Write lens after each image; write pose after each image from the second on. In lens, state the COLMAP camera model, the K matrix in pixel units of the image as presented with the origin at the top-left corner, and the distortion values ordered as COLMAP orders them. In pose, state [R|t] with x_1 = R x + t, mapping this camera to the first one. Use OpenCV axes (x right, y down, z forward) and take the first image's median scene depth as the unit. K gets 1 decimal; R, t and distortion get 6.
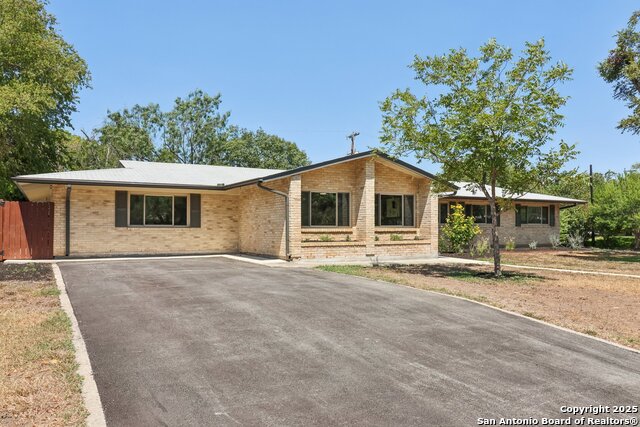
lens RADIAL K [[445.8, 0, 320.0], [0, 445.8, 213.5], [0, 0, 1]] dist [-0.001269, 0.000448]
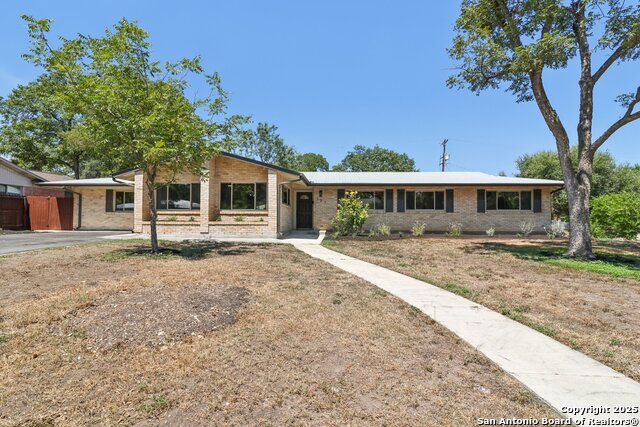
lens RADIAL K [[308.1, 0, 315.0], [0, 308.1, 214.7], [0, 0, 1]] dist [0.001145, 0.000174]
pose [[0.874192, -0.002439, -0.485574, 0.743888], [0.010859, 0.999836, 0.014527, 0.032238], [0.485459, -0.017972, 0.874075, 0.383925]]
